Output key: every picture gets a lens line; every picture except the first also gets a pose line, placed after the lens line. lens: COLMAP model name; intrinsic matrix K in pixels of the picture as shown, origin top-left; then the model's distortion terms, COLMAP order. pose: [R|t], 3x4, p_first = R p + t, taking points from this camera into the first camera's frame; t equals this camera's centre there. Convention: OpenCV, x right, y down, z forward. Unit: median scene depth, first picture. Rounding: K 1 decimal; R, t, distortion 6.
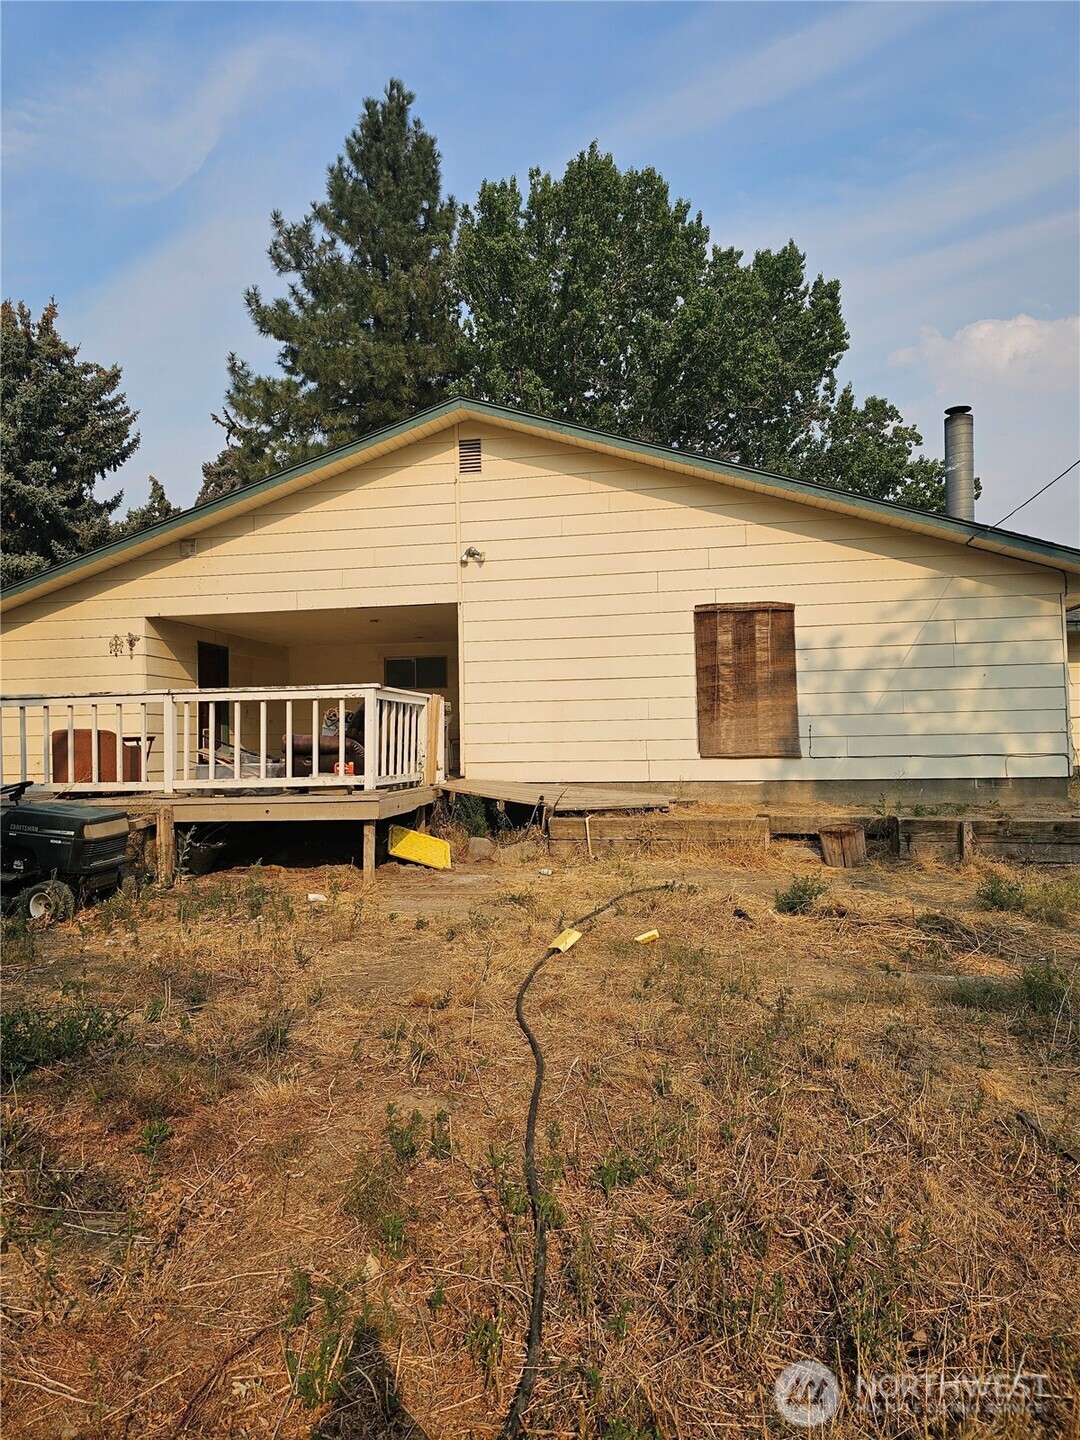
lens RADIAL K [[963.3, 0, 539.6], [0, 963.3, 703.0], [0, 0, 1]] dist [0.122826, -0.149602]
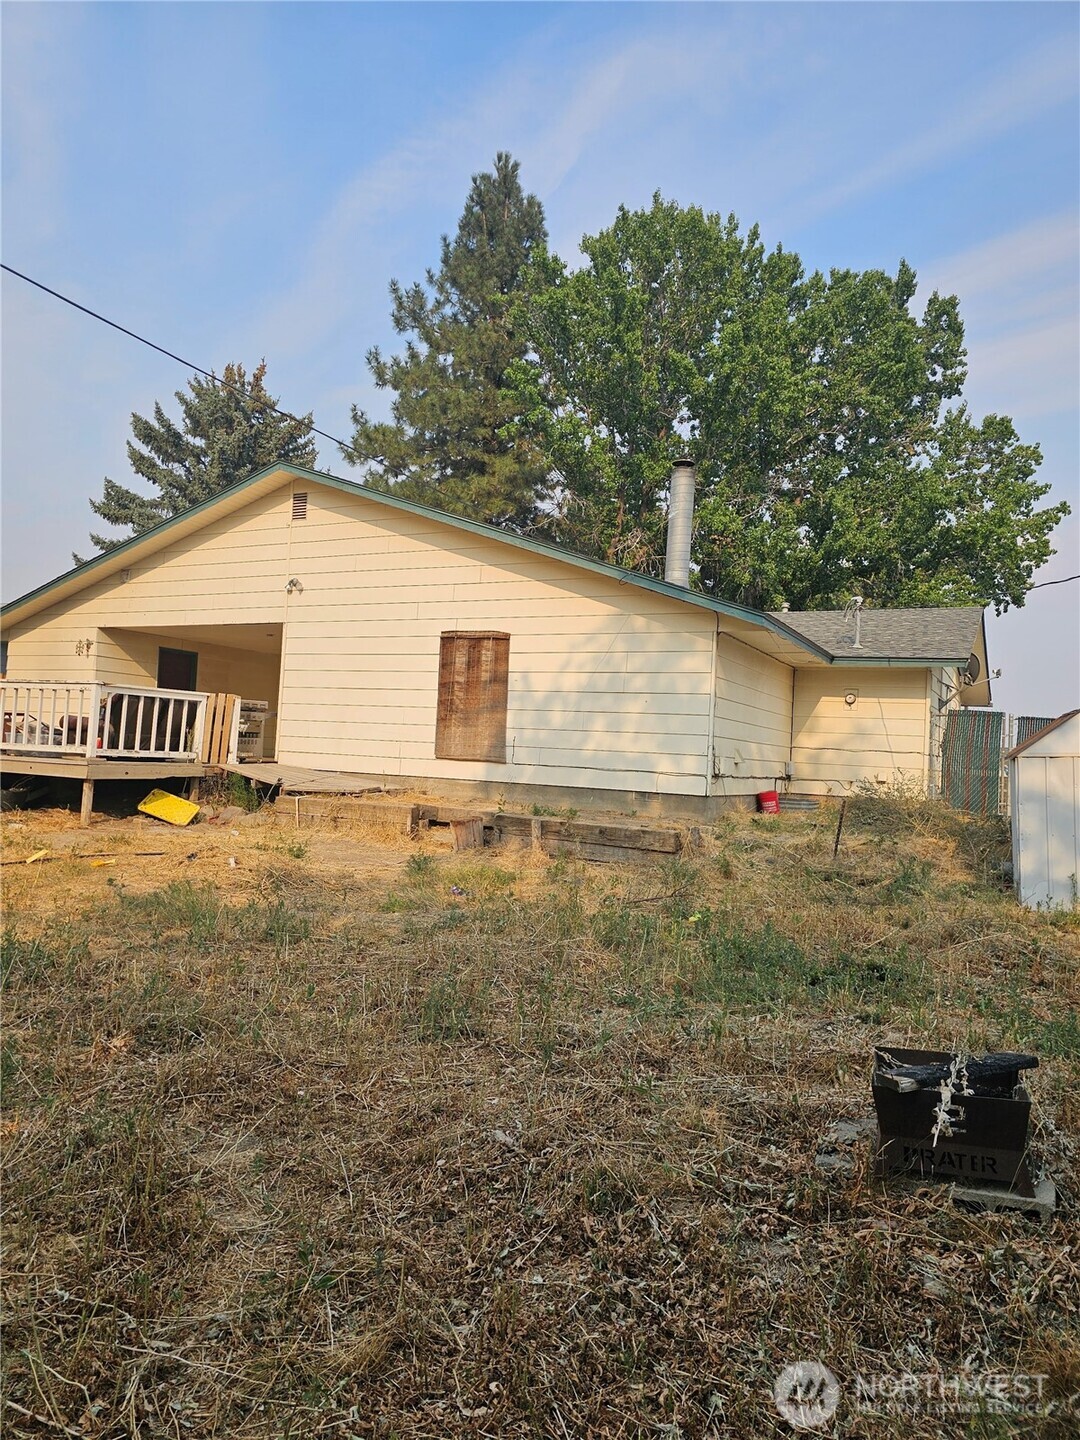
lens RADIAL K [[964.3, 0, 540.0], [0, 964.3, 720.0], [0, 0, 1]] dist [0.049678, -0.040283]
pose [[0.951553, 0.058067, -0.301951, 0.631032], [-0.056262, 0.998308, 0.014677, -0.015481], [0.302293, 0.003022, 0.953210, -0.099087]]
